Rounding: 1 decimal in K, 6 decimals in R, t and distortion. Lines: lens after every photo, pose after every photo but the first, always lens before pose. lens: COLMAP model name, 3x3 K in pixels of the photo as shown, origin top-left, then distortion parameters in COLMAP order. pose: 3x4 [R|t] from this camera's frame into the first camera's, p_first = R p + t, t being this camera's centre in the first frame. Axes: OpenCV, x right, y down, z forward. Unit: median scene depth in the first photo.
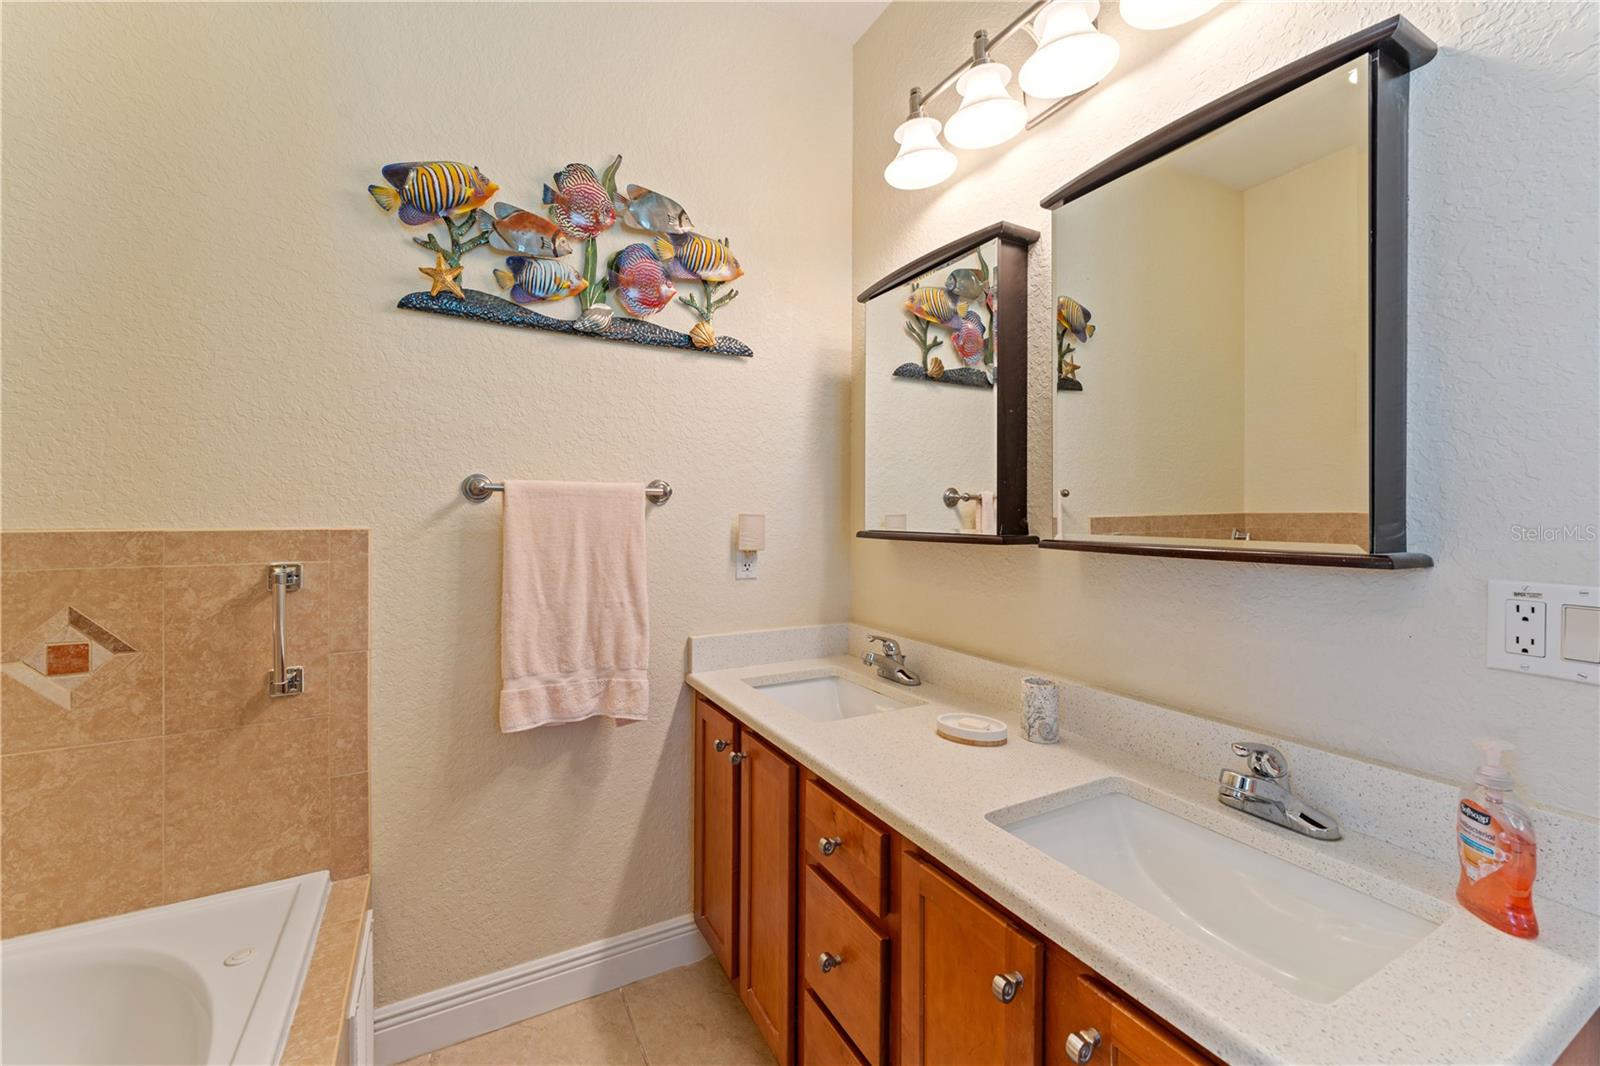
lens RADIAL K [[646.5, 0, 799.2], [0, 646.5, 510.8], [0, 0, 1]] dist [-0.000362, 0.000277]
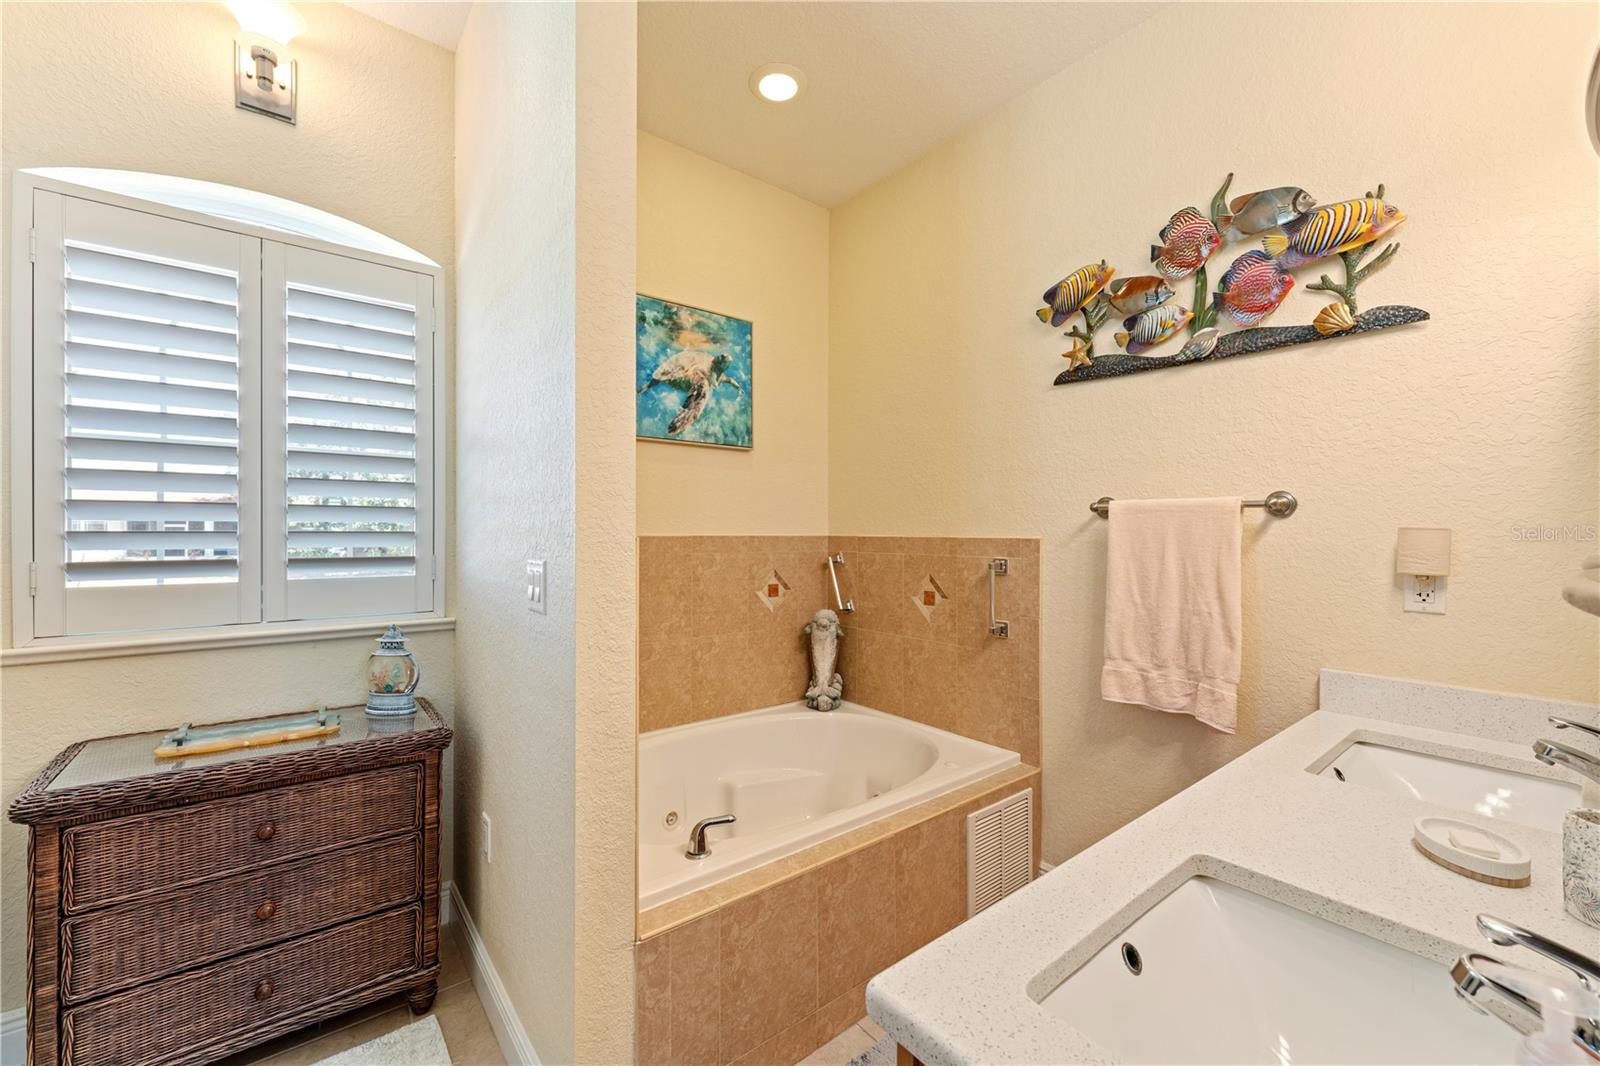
lens RADIAL K [[640.8, 0, 800.0], [0, 640.8, 533.0], [0, 0, 1]] dist [0.000390, -0.000195]
pose [[0.172045, -0.000543, -0.985089, 0.647924], [-0.002277, 0.999997, -0.000949, 0.016862], [0.985086, 0.002406, 0.172044, 0.179241]]
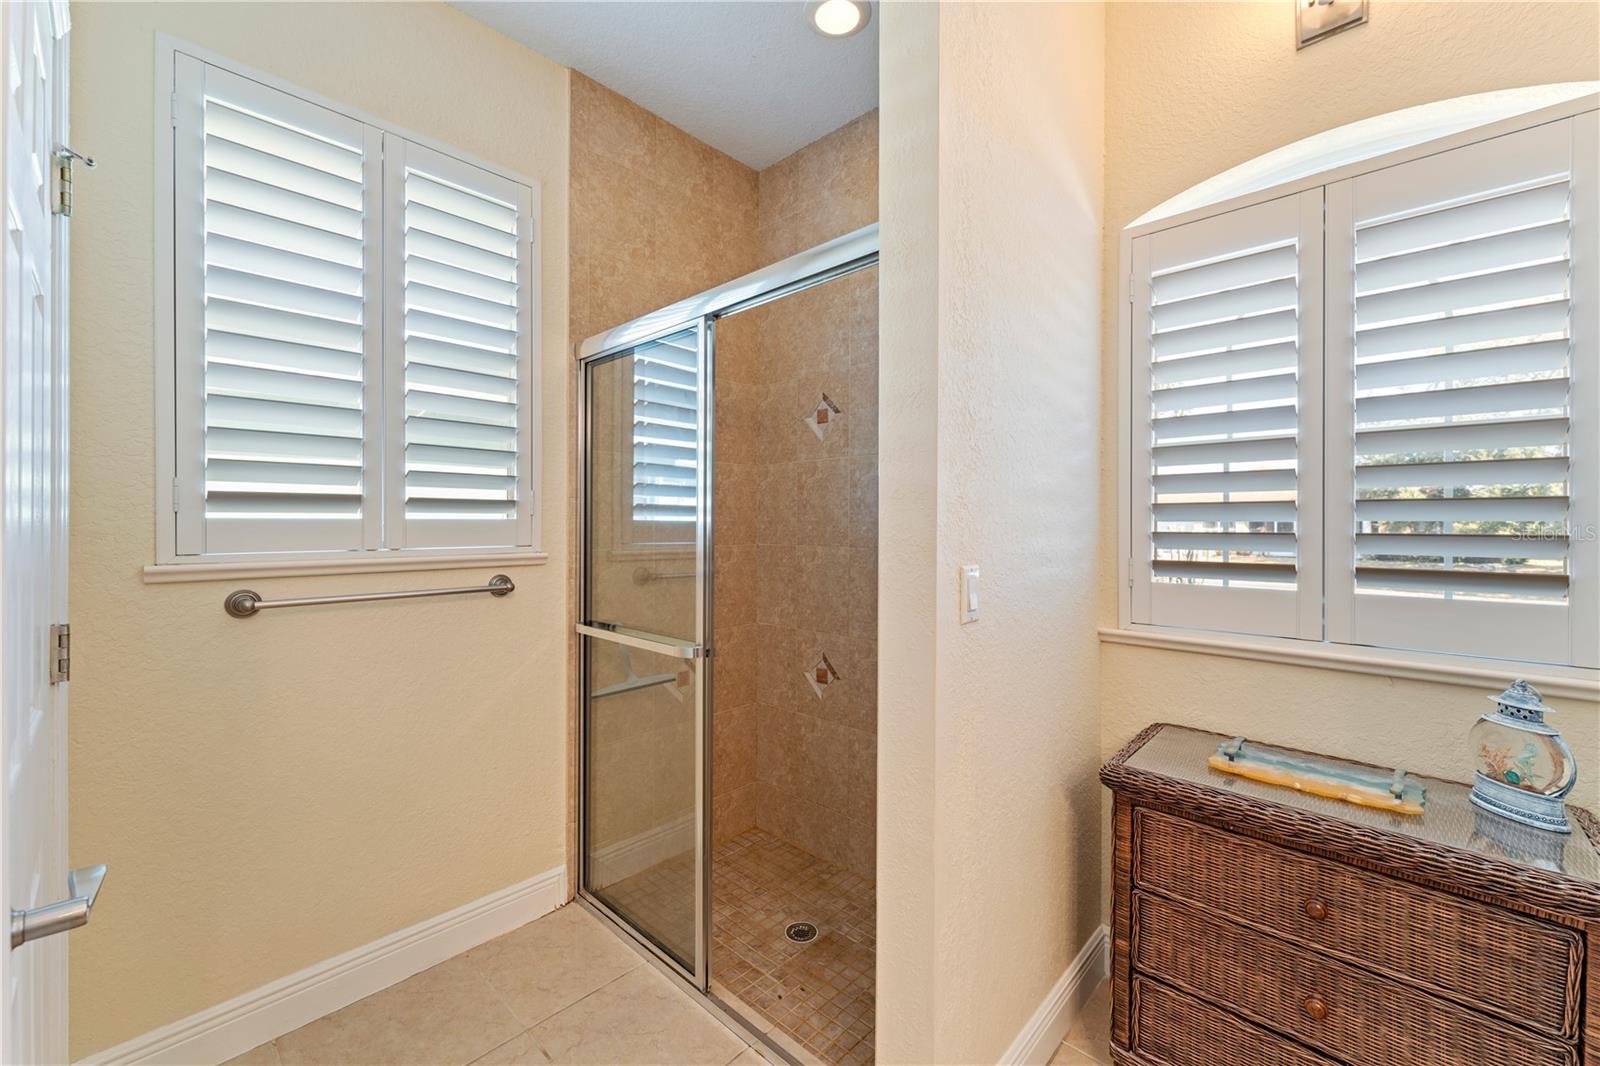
lens RADIAL K [[639.3, 0, 798.2], [0, 639.3, 524.9], [0, 0, 1]] dist [-0.000231, -0.000045]
pose [[-0.950663, -0.005027, -0.310184, 0.402280], [-0.005327, 0.999986, 0.000121, 0.006542], [0.310179, 0.001767, -0.950677, 0.096396]]
